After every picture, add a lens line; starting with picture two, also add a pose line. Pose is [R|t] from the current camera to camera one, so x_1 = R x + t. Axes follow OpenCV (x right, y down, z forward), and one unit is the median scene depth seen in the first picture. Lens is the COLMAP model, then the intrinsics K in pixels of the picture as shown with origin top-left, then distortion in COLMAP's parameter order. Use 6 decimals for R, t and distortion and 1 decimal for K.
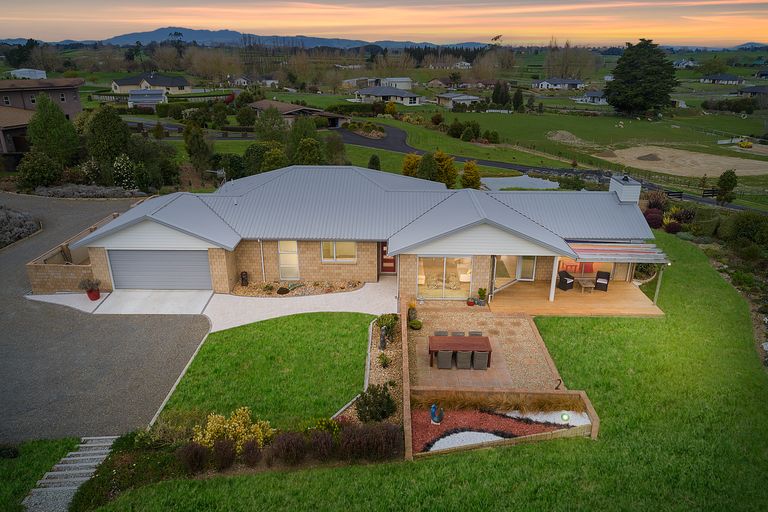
lens RADIAL K [[551.0, 0, 381.4], [0, 551.0, 255.1], [0, 0, 1]] dist [0.001006, 0.004104]
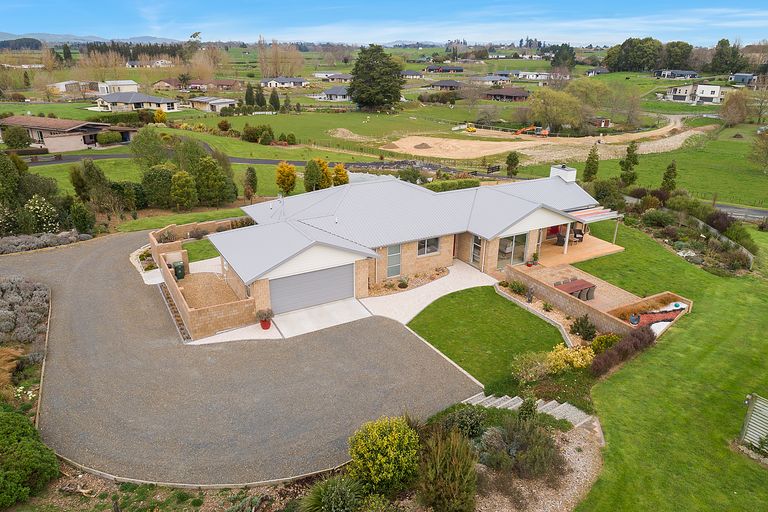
lens RADIAL K [[551.0, 0, 381.4], [0, 551.0, 255.1], [0, 0, 1]] dist [0.001006, 0.004104]
pose [[0.856972, -0.179601, 0.483055, -0.200069], [0.175171, 0.983016, 0.054723, -0.019358], [-0.484679, 0.037721, 0.873878, -0.013788]]
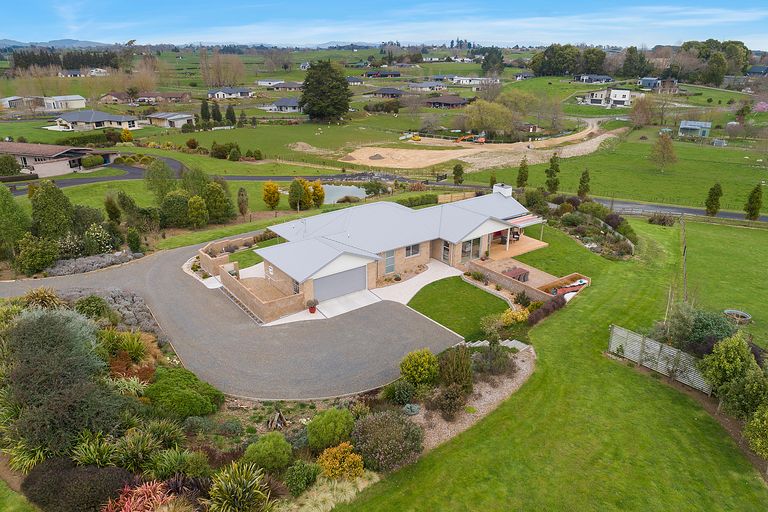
lens RADIAL K [[551.0, 0, 381.4], [0, 551.0, 255.1], [0, 0, 1]] dist [0.001006, 0.004104]
pose [[0.791913, -0.223215, 0.568374, -0.297799], [0.218104, 0.972791, 0.078156, -0.038884], [-0.570355, 0.062072, 0.819050, -0.100537]]
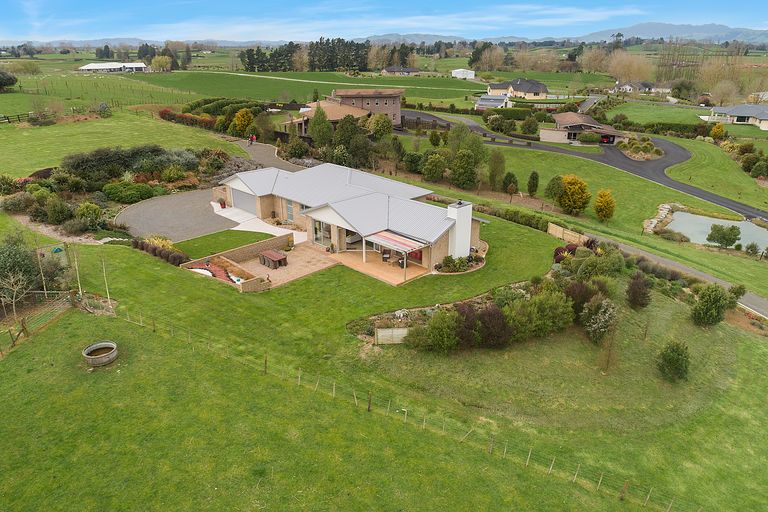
lens RADIAL K [[551.0, 0, 381.4], [0, 551.0, 255.1], [0, 0, 1]] dist [0.001006, 0.004104]
pose [[0.712761, 0.251598, -0.654729, 0.345873], [-0.245854, 0.963847, 0.102740, -0.029499], [0.656907, 0.087738, 0.748849, -0.053644]]
